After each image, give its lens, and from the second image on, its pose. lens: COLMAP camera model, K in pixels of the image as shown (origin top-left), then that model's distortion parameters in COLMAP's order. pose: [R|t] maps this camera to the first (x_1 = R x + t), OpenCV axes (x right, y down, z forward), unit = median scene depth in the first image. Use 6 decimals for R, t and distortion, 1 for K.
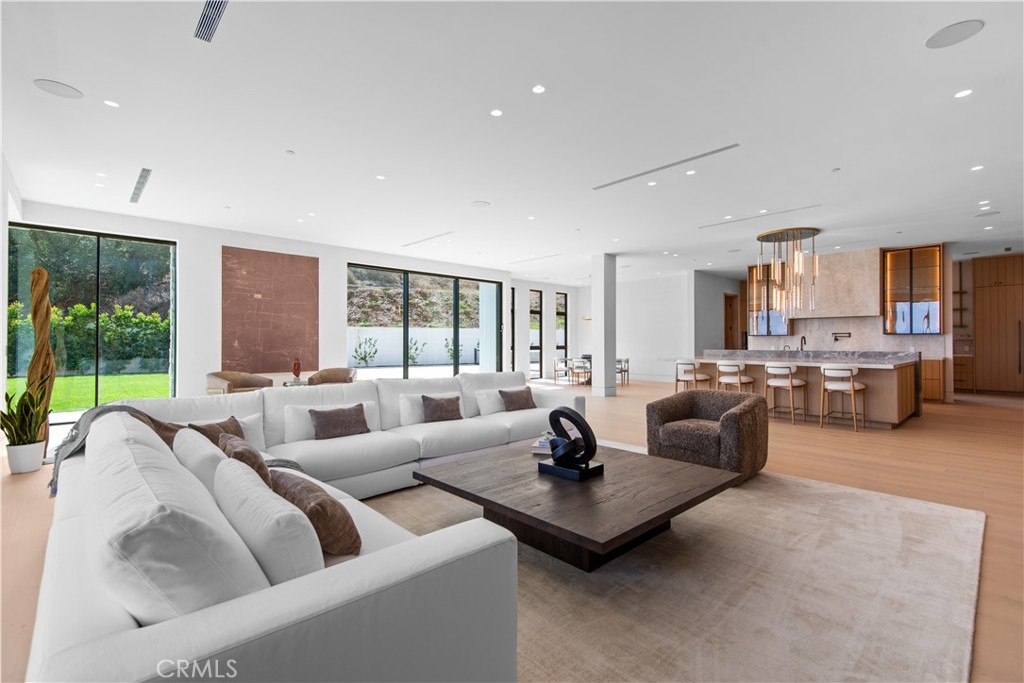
lens RADIAL K [[462.9, 0, 512.9], [0, 462.9, 341.9], [0, 0, 1]] dist [0.018412, -0.006332]
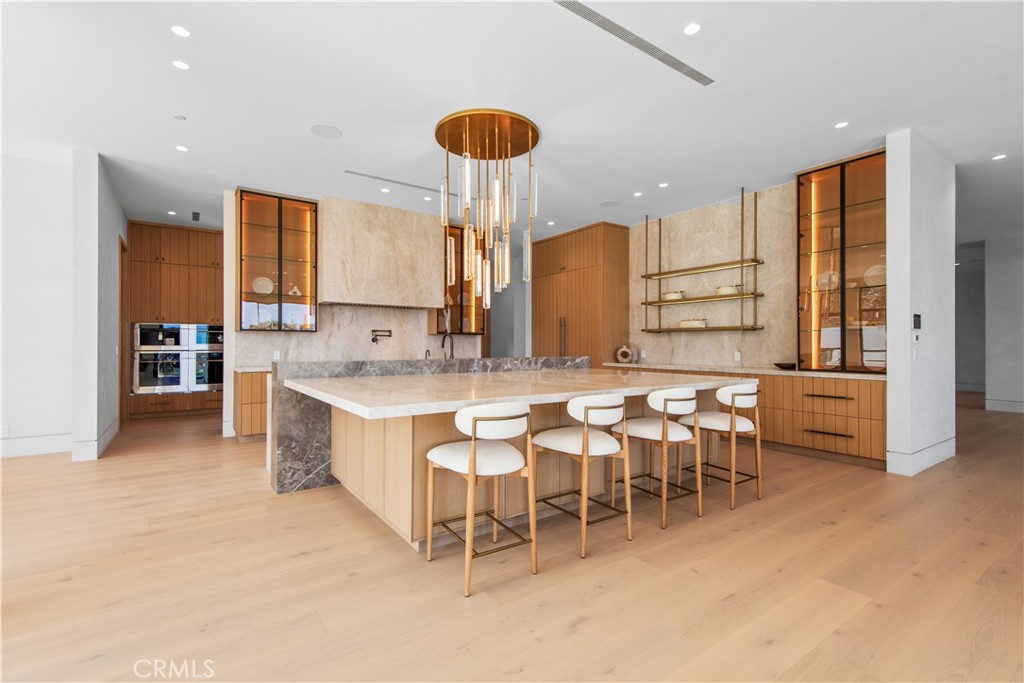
lens RADIAL K [[462.9, 0, 512.5], [0, 462.9, 343.7], [0, 0, 1]] dist [0.018412, -0.006332]
pose [[0.147775, 0.001157, 0.989020, 0.069144], [-0.005871, 0.999983, -0.000293, -0.000597], [-0.989004, -0.005763, 0.147779, 0.741892]]
